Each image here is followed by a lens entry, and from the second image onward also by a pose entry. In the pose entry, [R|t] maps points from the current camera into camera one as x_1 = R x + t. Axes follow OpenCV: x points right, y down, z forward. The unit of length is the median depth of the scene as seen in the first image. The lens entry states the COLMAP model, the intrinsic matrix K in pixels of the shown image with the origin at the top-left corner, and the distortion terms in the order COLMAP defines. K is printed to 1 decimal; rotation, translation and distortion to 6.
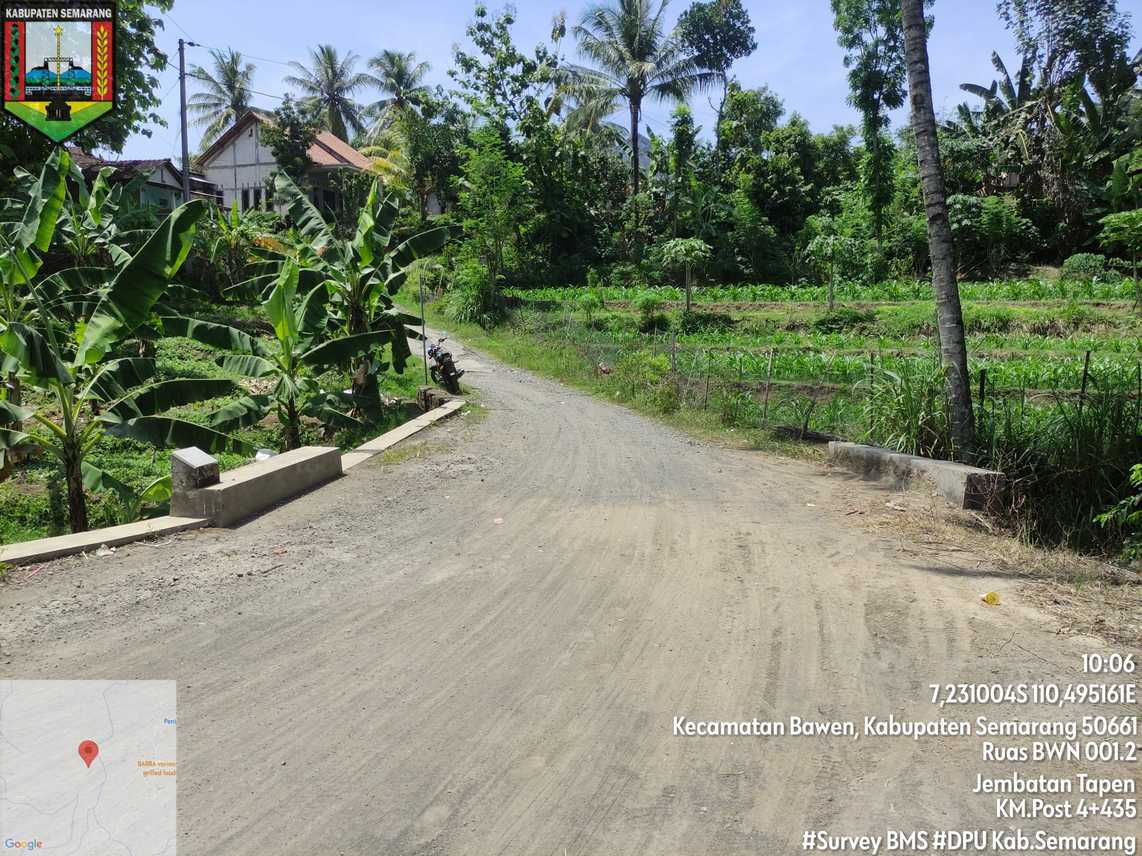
lens RADIAL K [[842.8, 0, 569.6], [0, 842.8, 426.4], [0, 0, 1]] dist [0.054725, -0.050161]
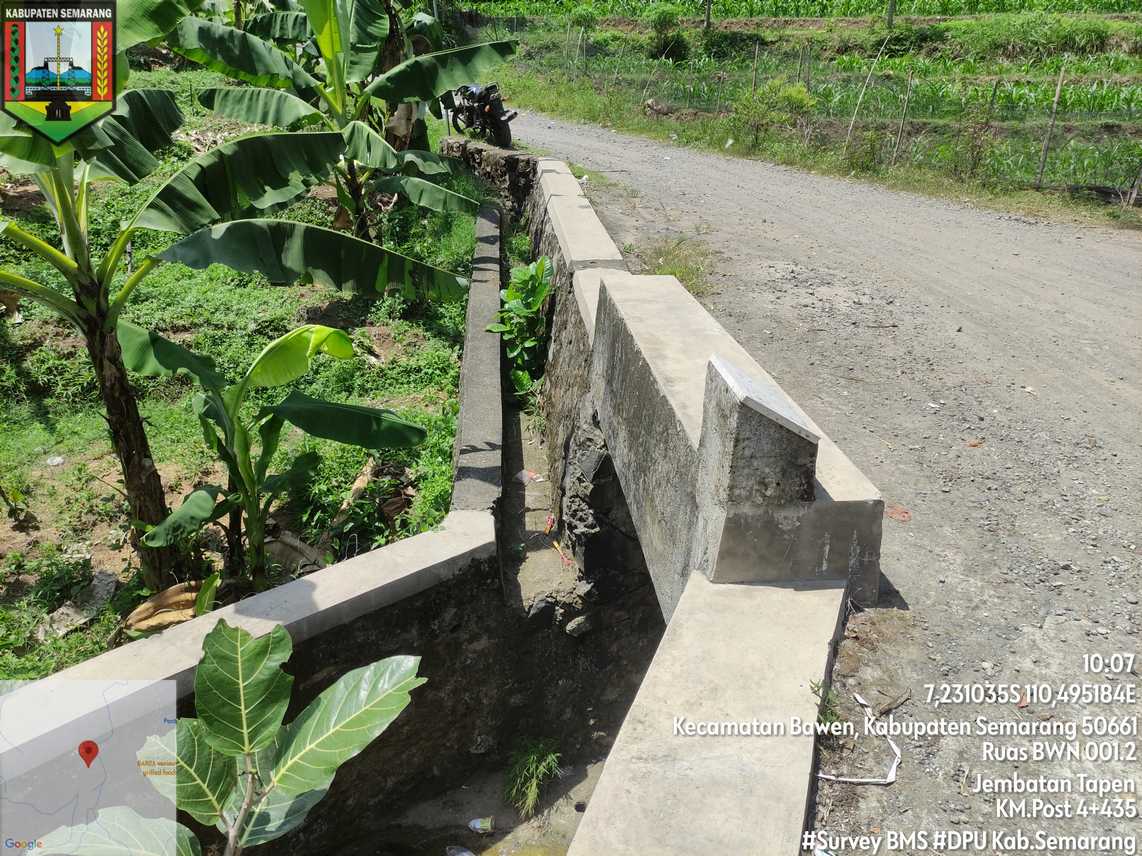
lens RADIAL K [[842.8, 0, 567.9], [0, 842.8, 429.5], [0, 0, 1]] dist [0.054725, -0.050161]
pose [[0.989273, -0.064959, 0.130837, -0.102093], [0.024891, 0.957546, 0.287205, -0.008069], [-0.143939, -0.280868, 0.948891, 0.130088]]
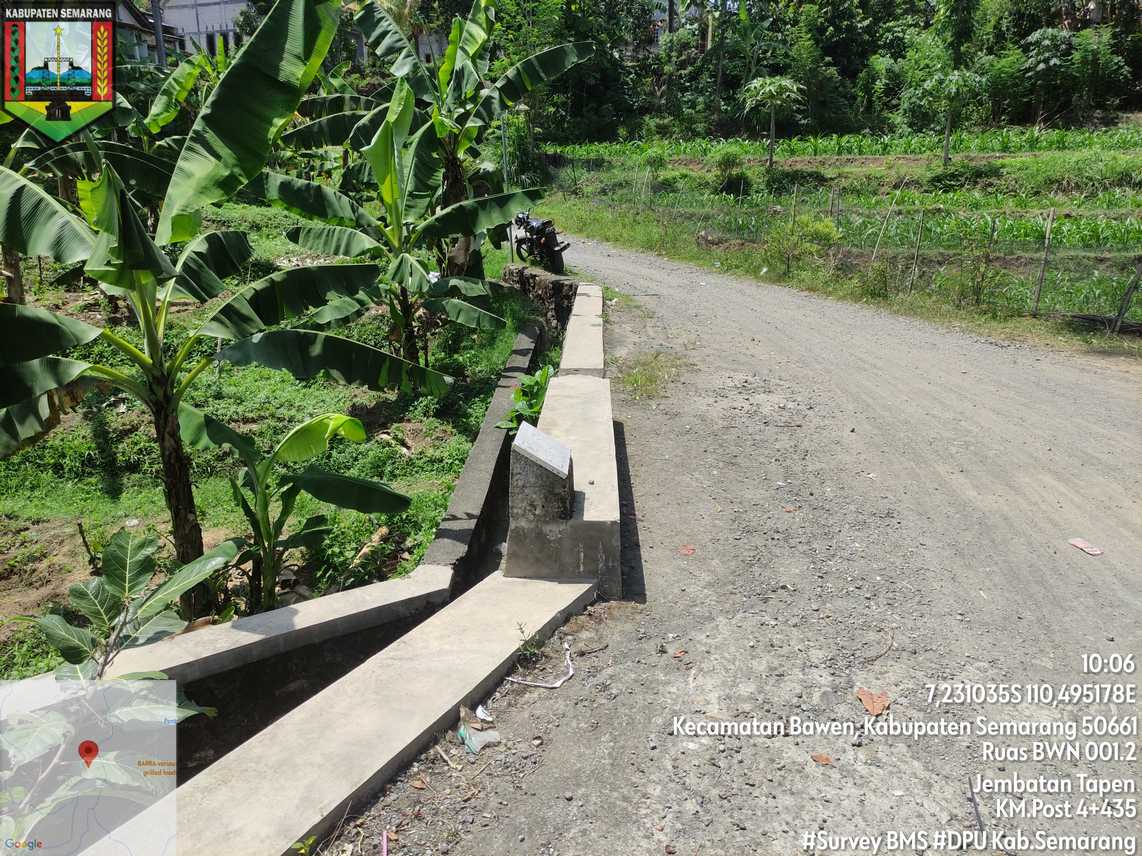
lens RADIAL K [[842.8, 0, 567.5], [0, 842.8, 429.1], [0, 0, 1]] dist [0.054725, -0.050161]
pose [[0.999411, -0.019074, 0.028528, -0.081003], [0.014494, 0.988130, 0.152934, -0.008139], [-0.031107, -0.152431, 0.987824, 0.100069]]
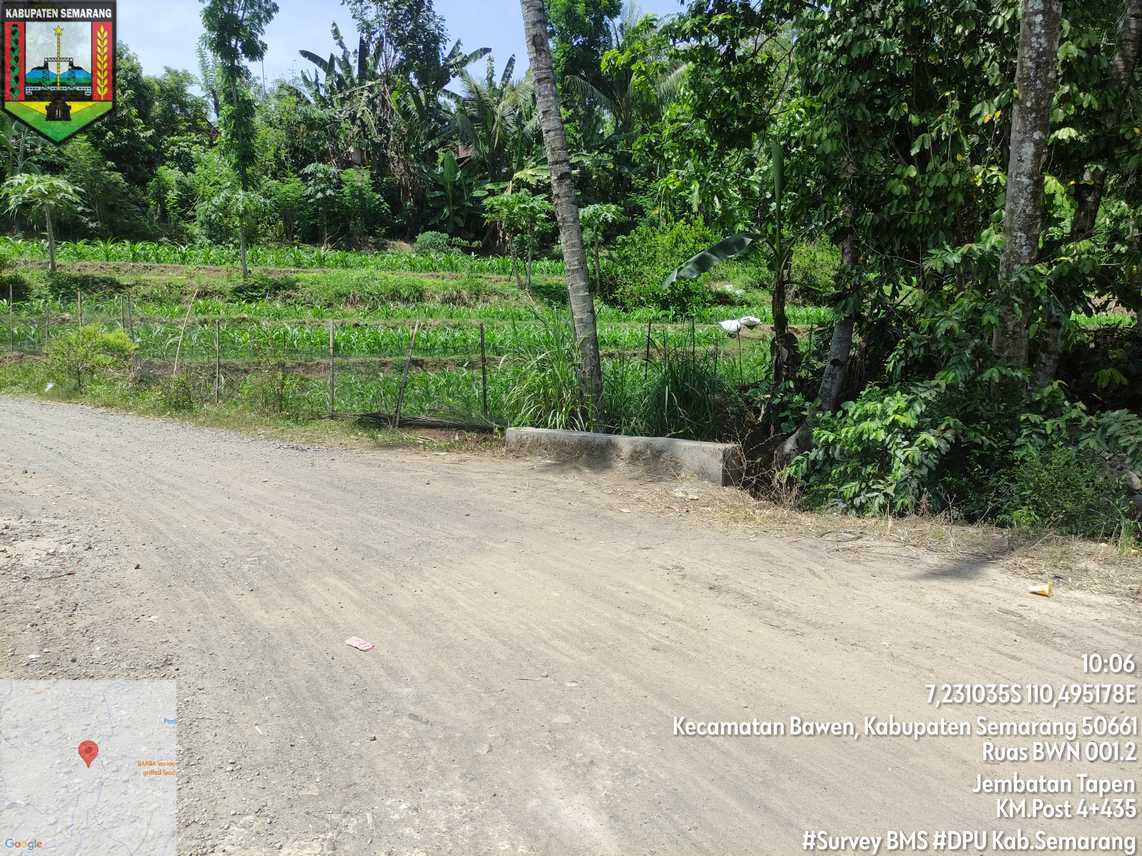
lens RADIAL K [[842.8, 0, 569.4], [0, 842.8, 423.9], [0, 0, 1]] dist [0.054725, -0.050161]
pose [[0.710303, -0.098482, 0.696973, -0.069681], [0.076005, 0.995106, 0.063150, -0.010336], [-0.699781, 0.008118, 0.714312, 0.101111]]
